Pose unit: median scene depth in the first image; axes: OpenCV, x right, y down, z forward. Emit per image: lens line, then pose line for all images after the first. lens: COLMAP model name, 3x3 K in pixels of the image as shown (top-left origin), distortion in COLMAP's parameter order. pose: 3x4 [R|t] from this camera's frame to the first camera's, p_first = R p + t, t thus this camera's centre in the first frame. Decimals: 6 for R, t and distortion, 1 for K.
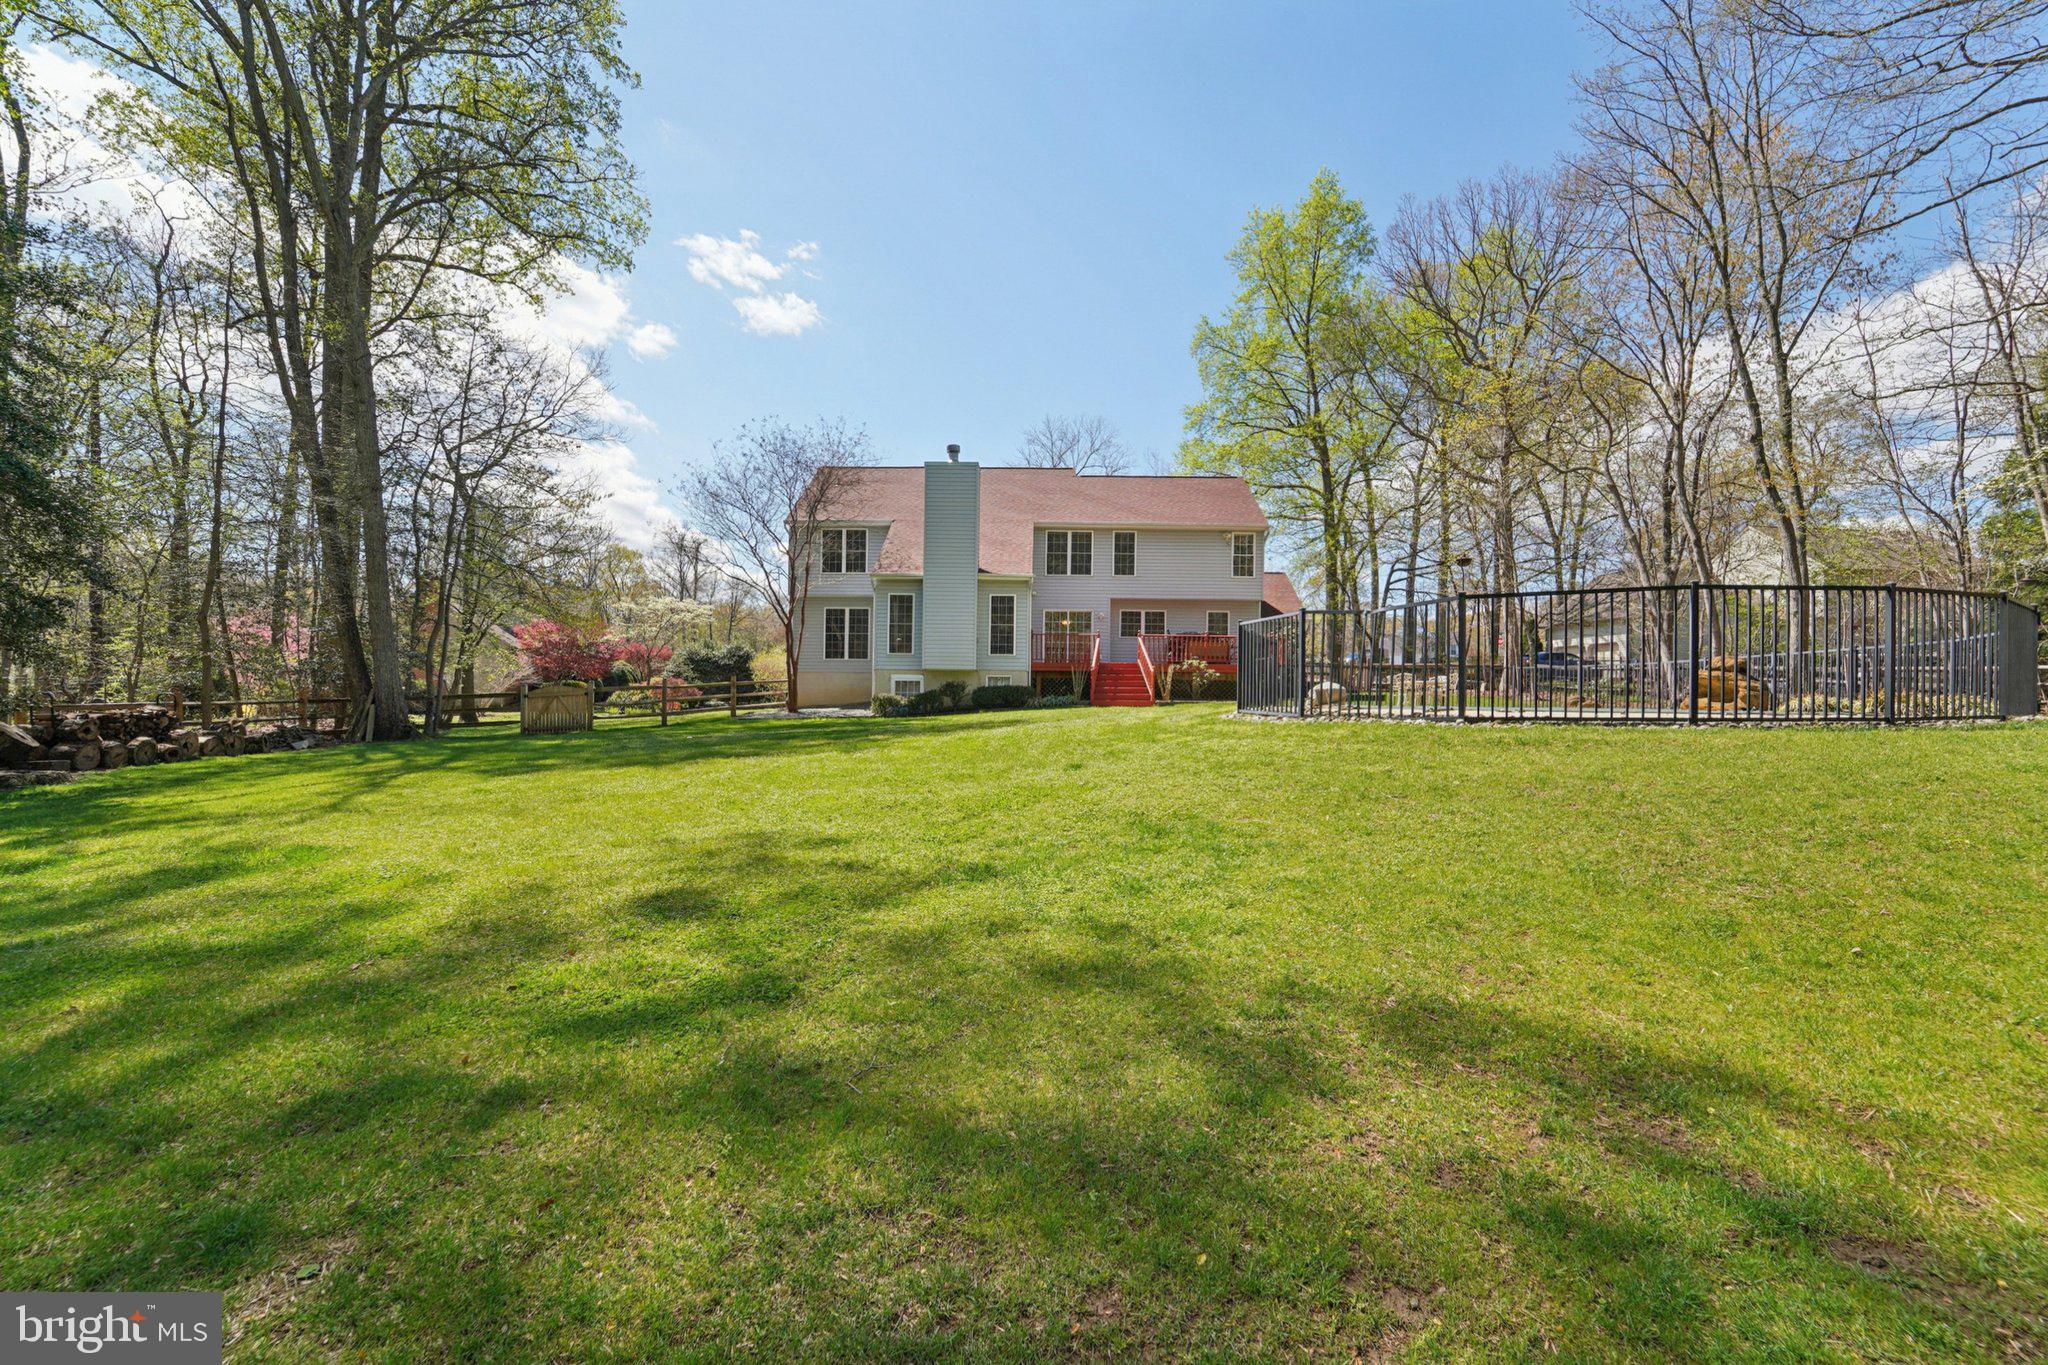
lens RADIAL K [[829.6, 0, 1032.0], [0, 829.6, 679.5], [0, 0, 1]] dist [-0.014467, -0.000039]
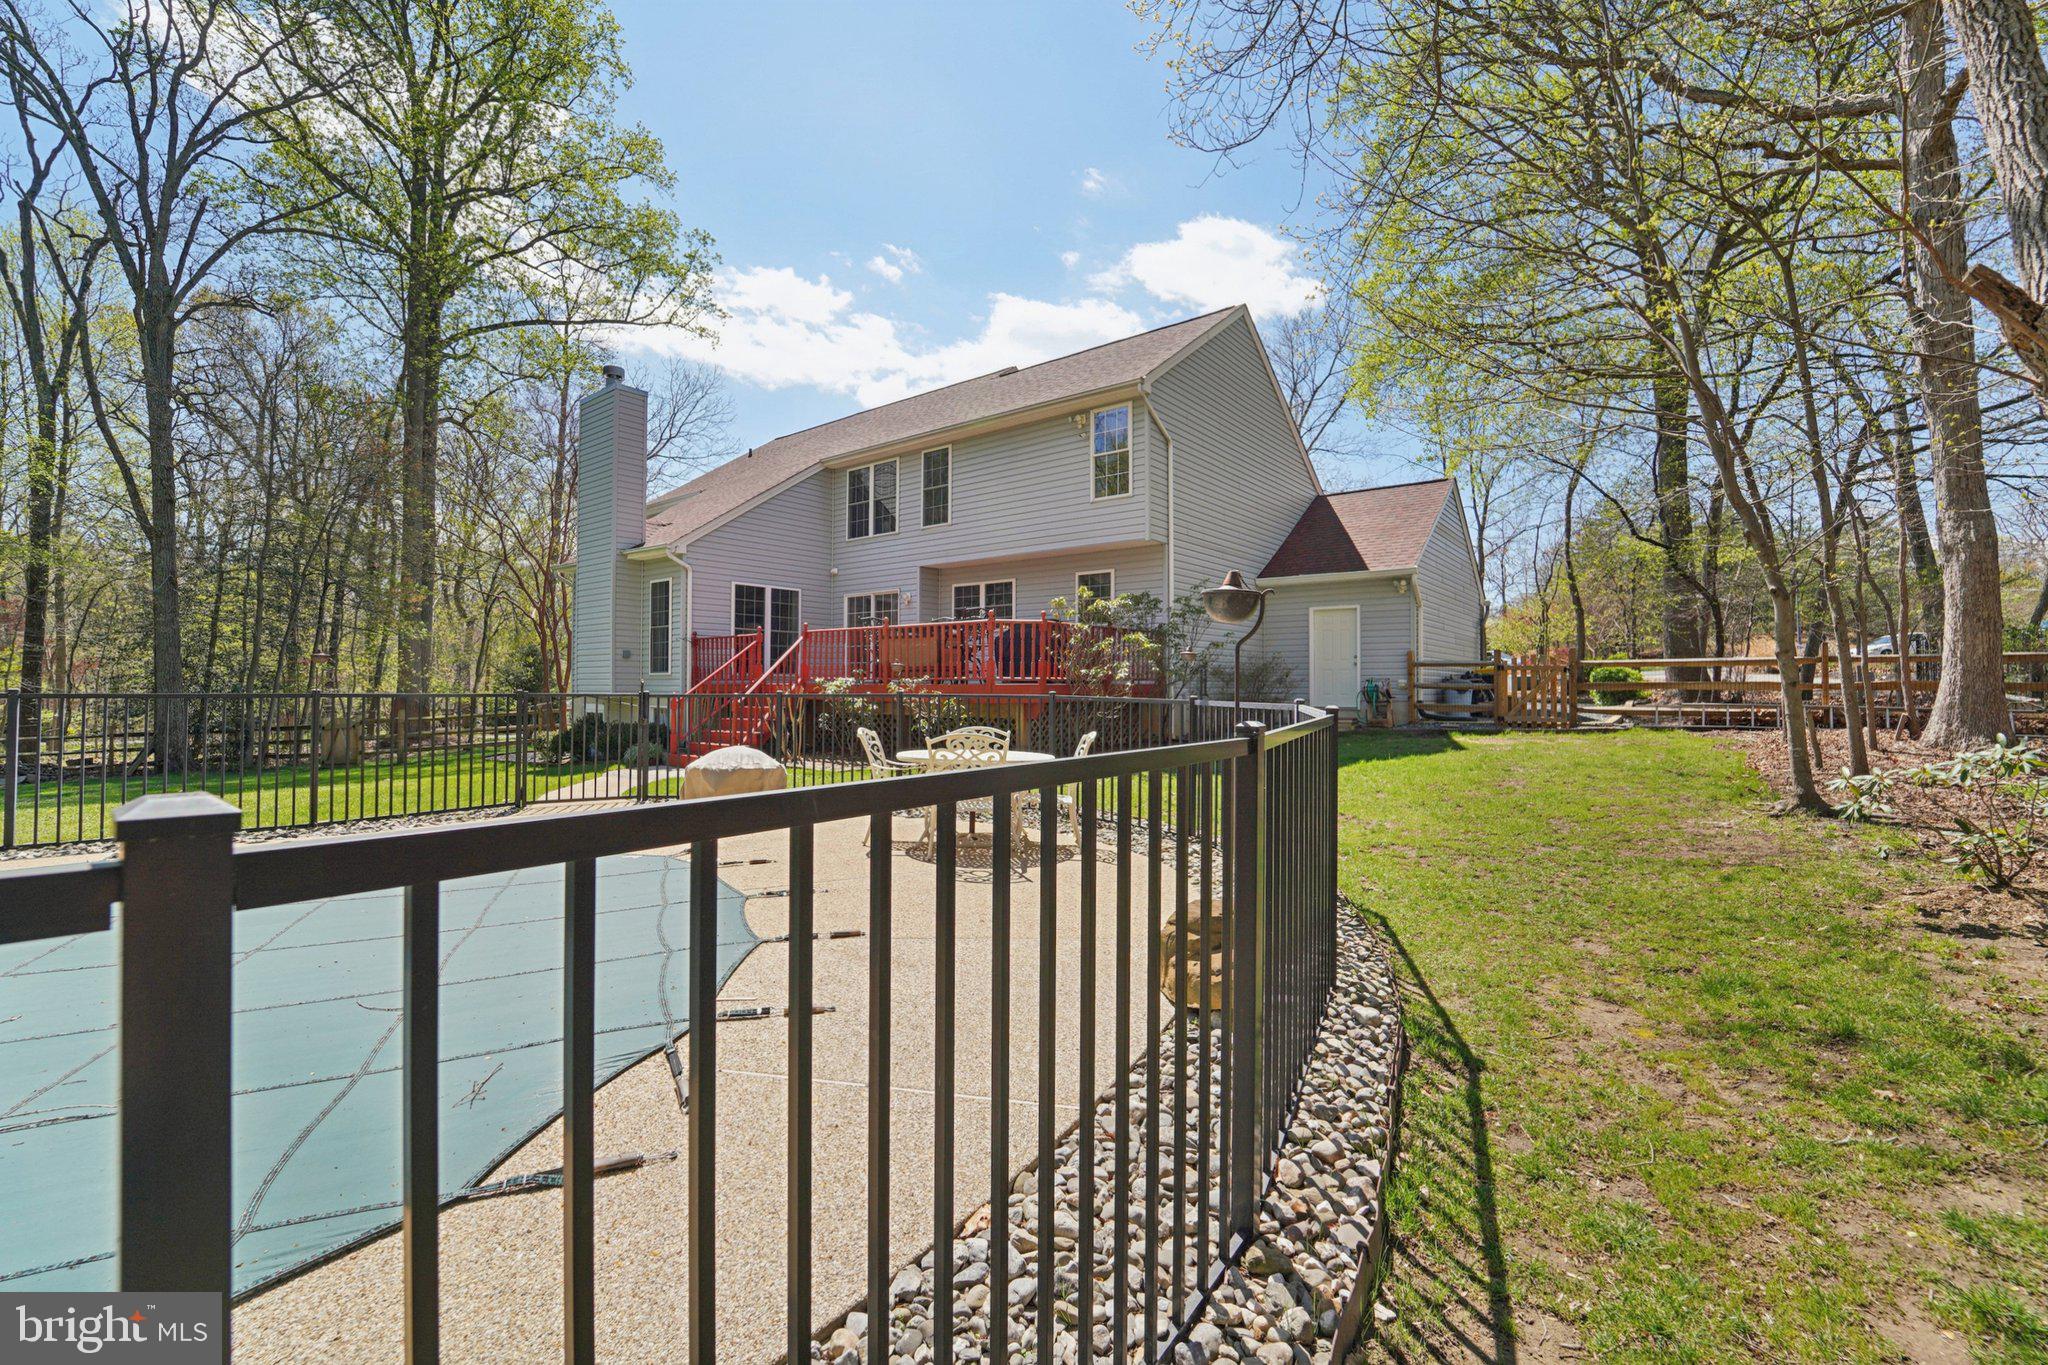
lens RADIAL K [[829.6, 0, 1020.9], [0, 829.6, 689.9], [0, 0, 1]] dist [-0.014467, -0.000039]
pose [[0.798718, -0.009287, -0.601634, 0.511858], [0.020686, 0.999714, 0.012029, -0.015589], [0.601350, -0.022053, 0.798681, 0.571475]]
